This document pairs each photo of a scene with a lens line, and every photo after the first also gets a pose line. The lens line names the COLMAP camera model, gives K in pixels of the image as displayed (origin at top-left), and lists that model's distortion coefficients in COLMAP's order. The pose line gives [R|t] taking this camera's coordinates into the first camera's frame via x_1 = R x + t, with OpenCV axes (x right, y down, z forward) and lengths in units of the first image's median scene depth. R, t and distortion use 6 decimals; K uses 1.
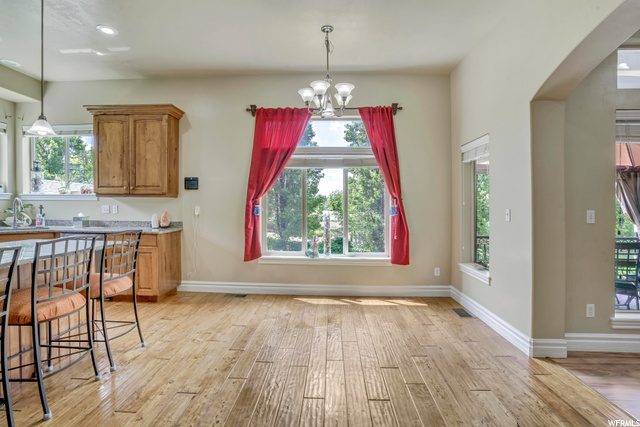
lens RADIAL K [[333.0, 0, 319.9], [0, 333.0, 210.3], [0, 0, 1]] dist [-0.004125, -0.000313]
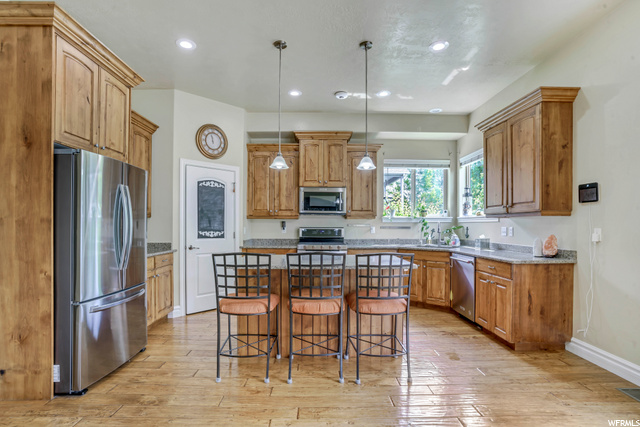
lens RADIAL K [[333.0, 0, 320.1], [0, 333.0, 230.8], [0, 0, 1]] dist [-0.004125, -0.000313]
pose [[0.065346, 0.008885, -0.997823, 0.244812], [-0.016612, 0.999831, 0.007815, -0.003290], [0.997724, 0.016065, 0.065482, 0.472168]]
